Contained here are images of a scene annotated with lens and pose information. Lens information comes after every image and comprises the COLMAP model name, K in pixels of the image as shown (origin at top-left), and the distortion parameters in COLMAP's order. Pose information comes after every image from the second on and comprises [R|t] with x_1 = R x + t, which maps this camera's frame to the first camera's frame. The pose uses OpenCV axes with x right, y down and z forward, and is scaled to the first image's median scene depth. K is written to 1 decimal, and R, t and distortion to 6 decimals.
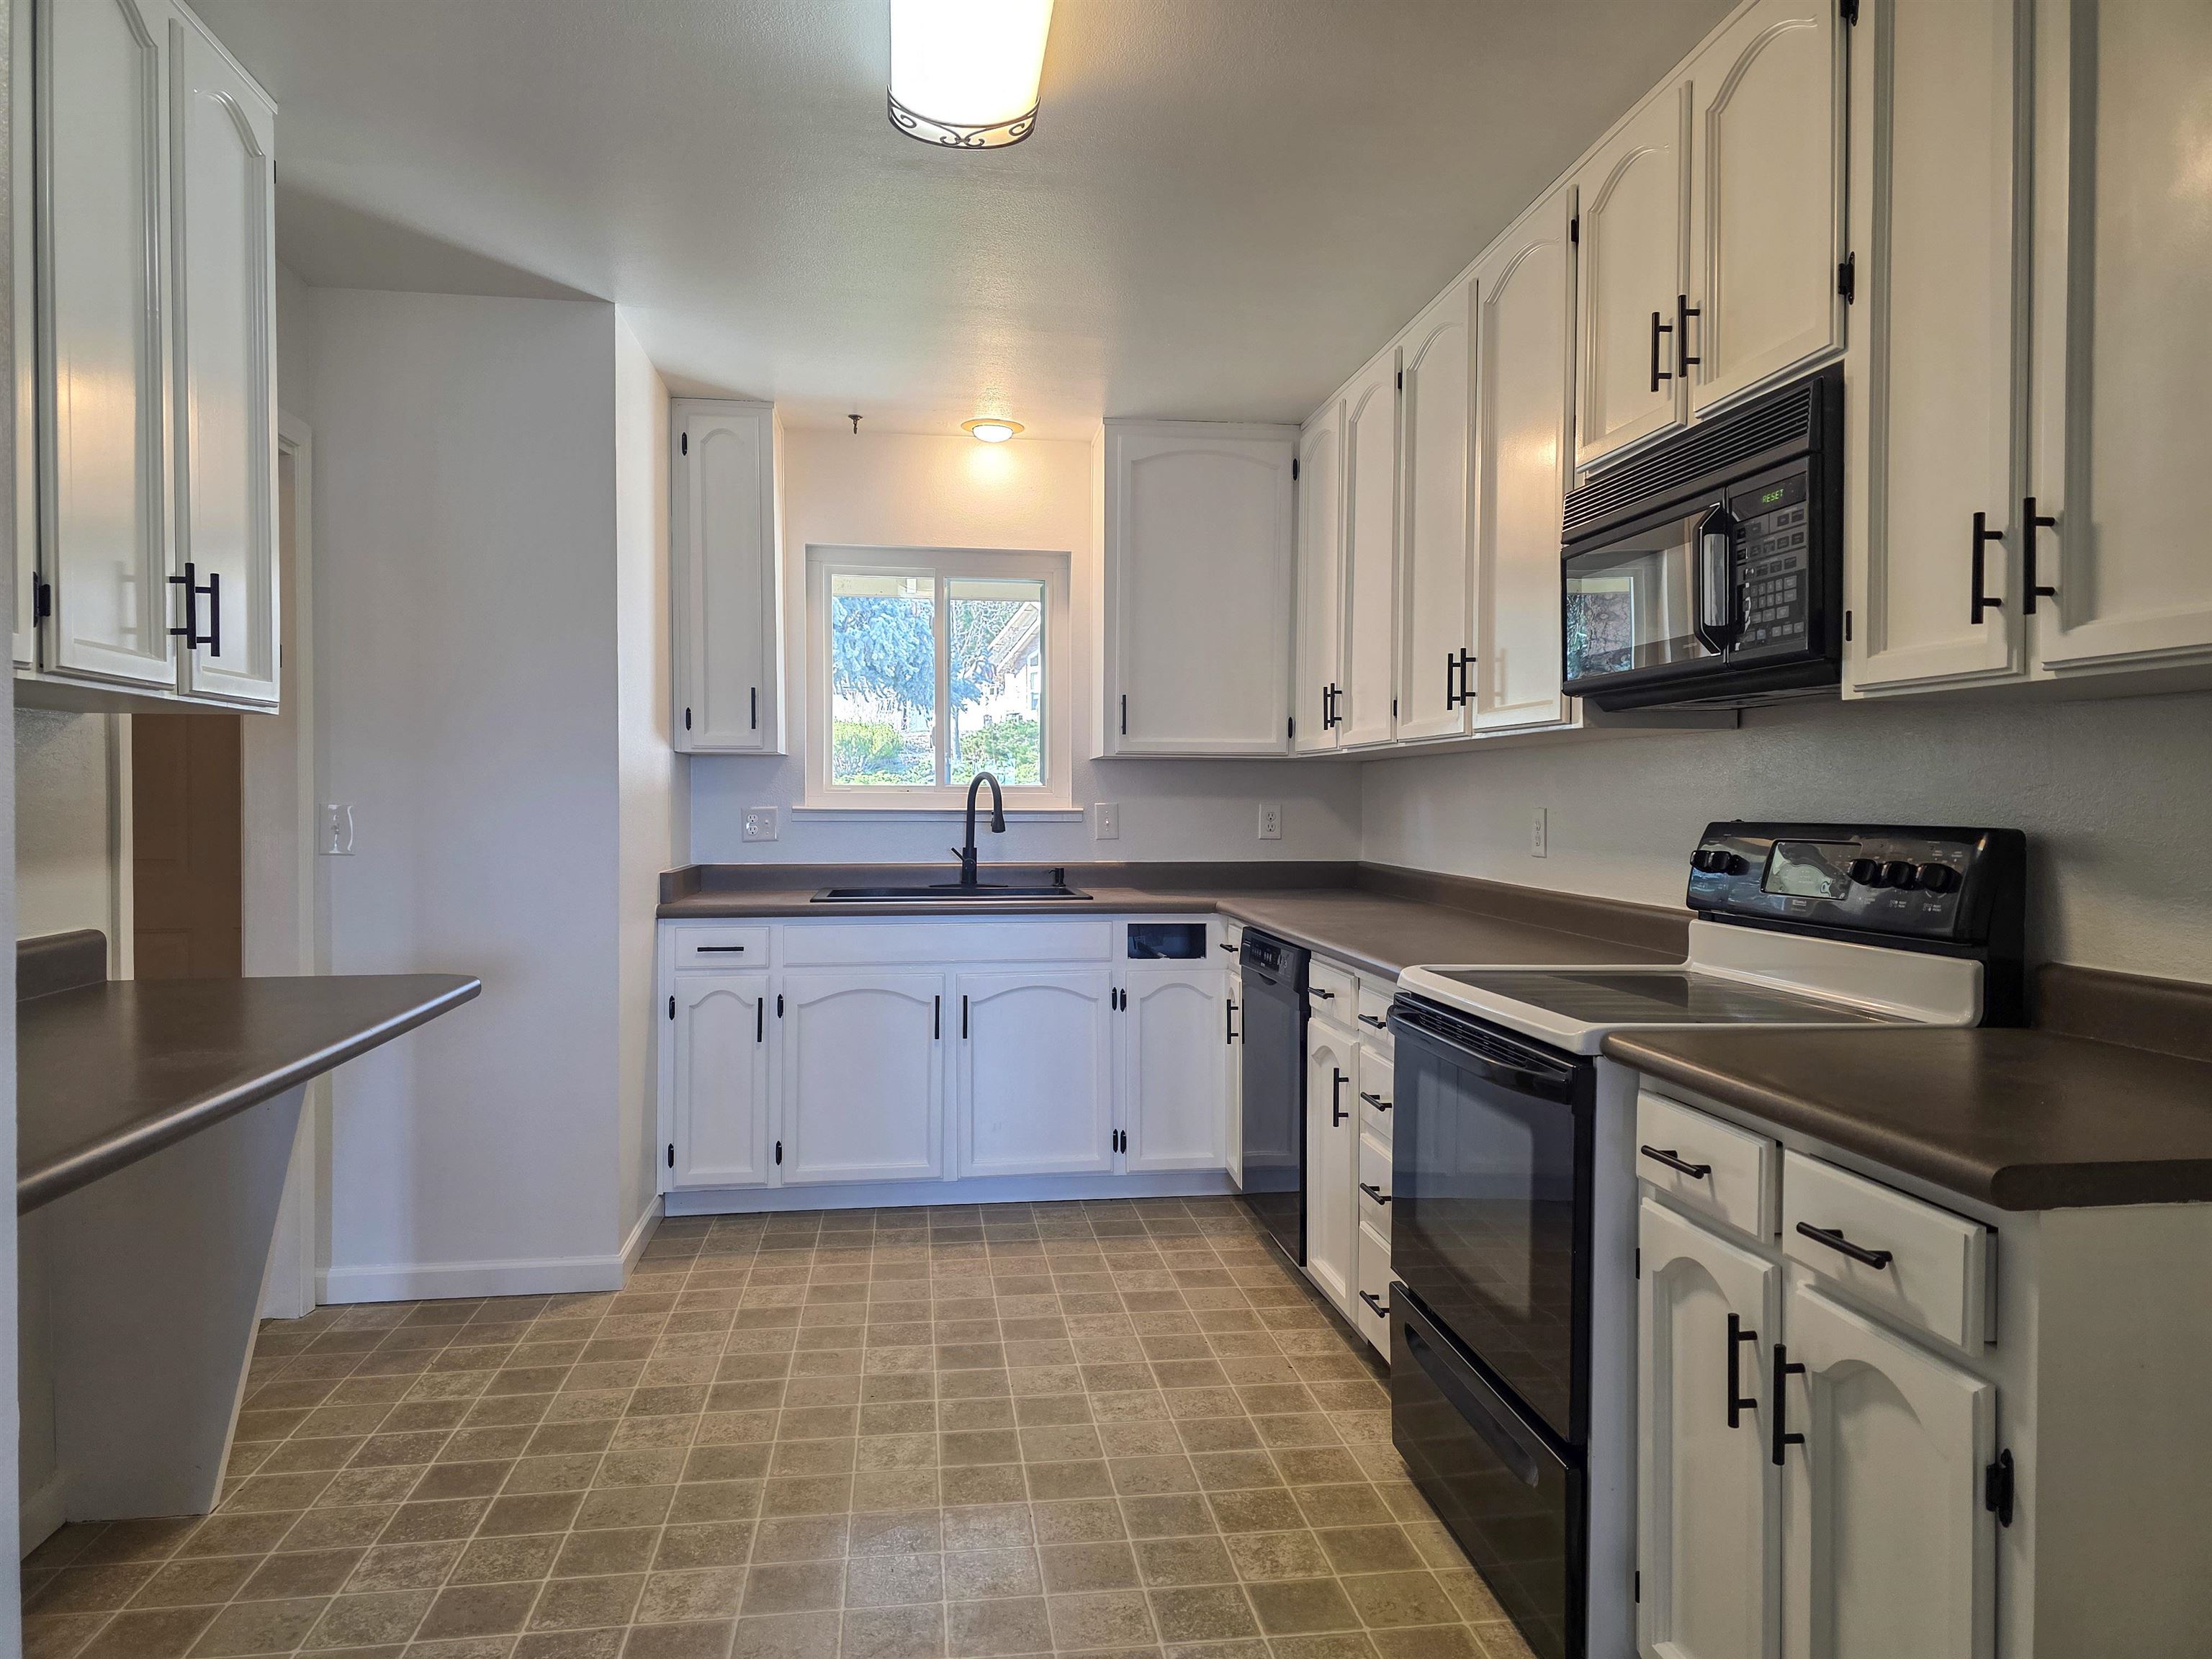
lens RADIAL K [[1486.4, 0, 1106.0], [0, 1486.4, 829.5], [0, 0, 1]] dist [0.100186, -0.001009]
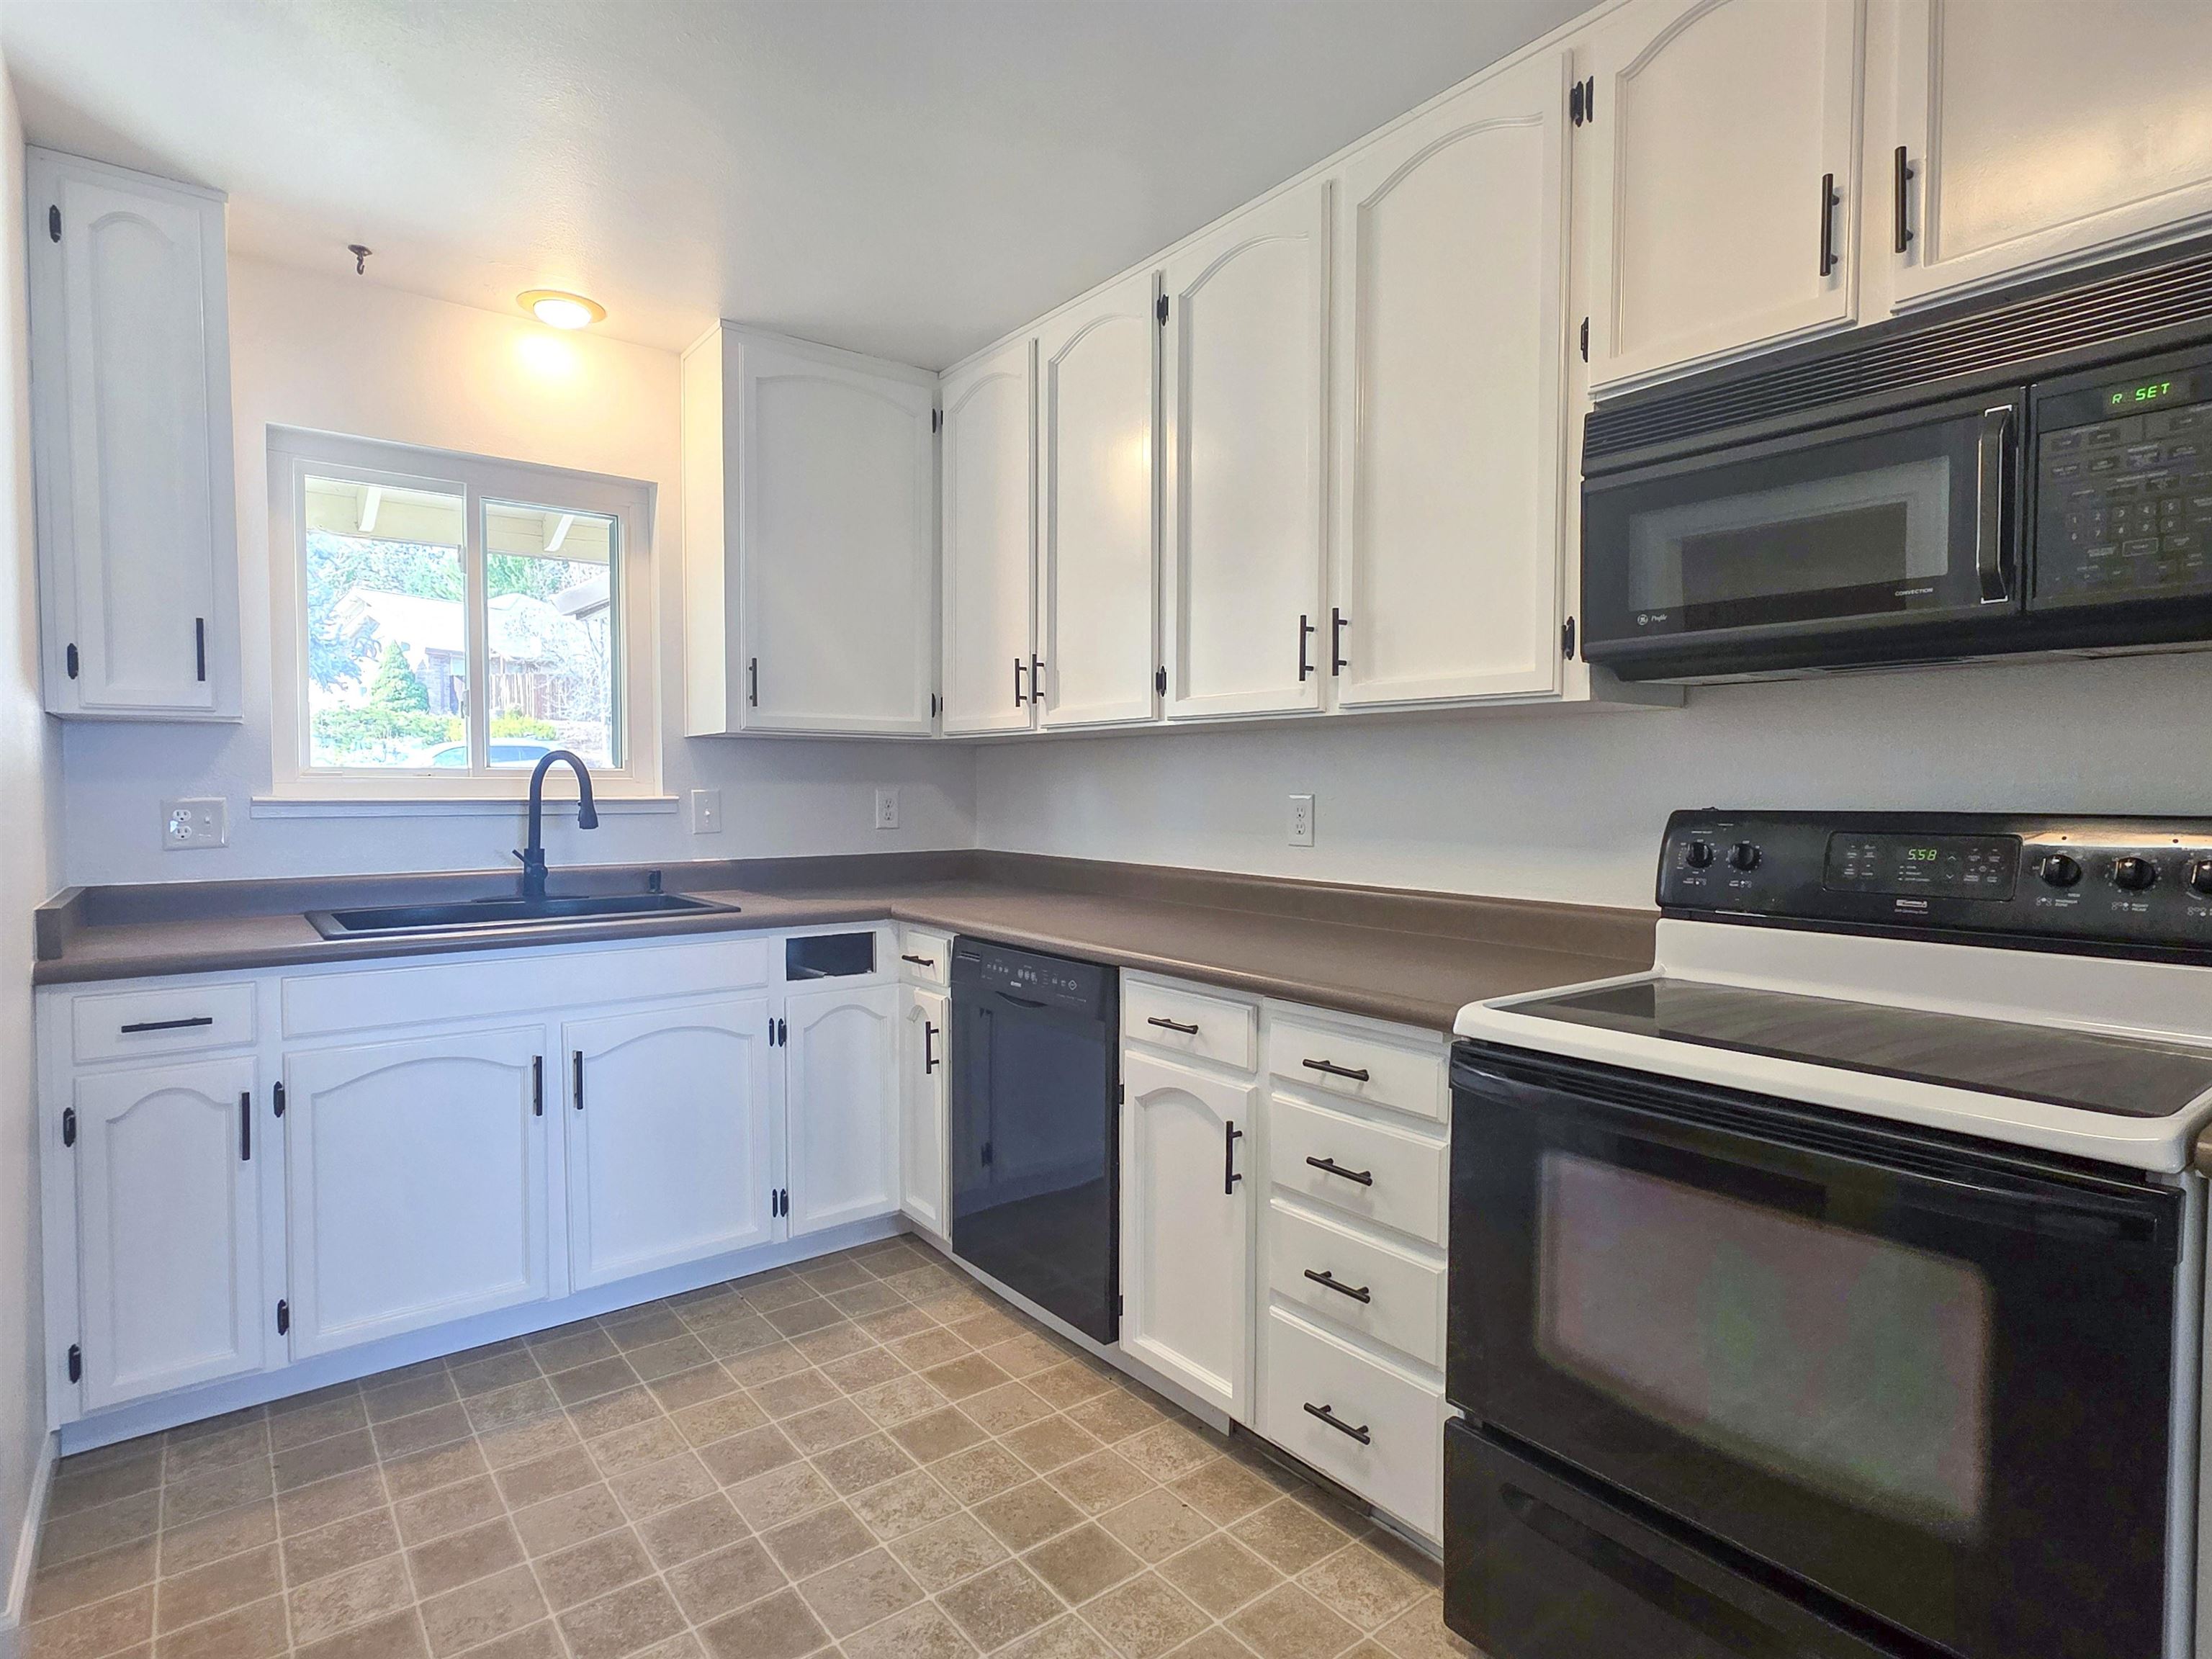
lens RADIAL K [[1166.6, 0, 1106.0], [0, 1166.6, 829.5], [0, 0, 1]] dist [0.002206, 0.002414]
pose [[0.863790, -0.021491, 0.503394, -0.160251], [0.012143, 0.999688, 0.021843, -0.008330], [-0.503706, -0.012755, 0.863781, 0.372426]]
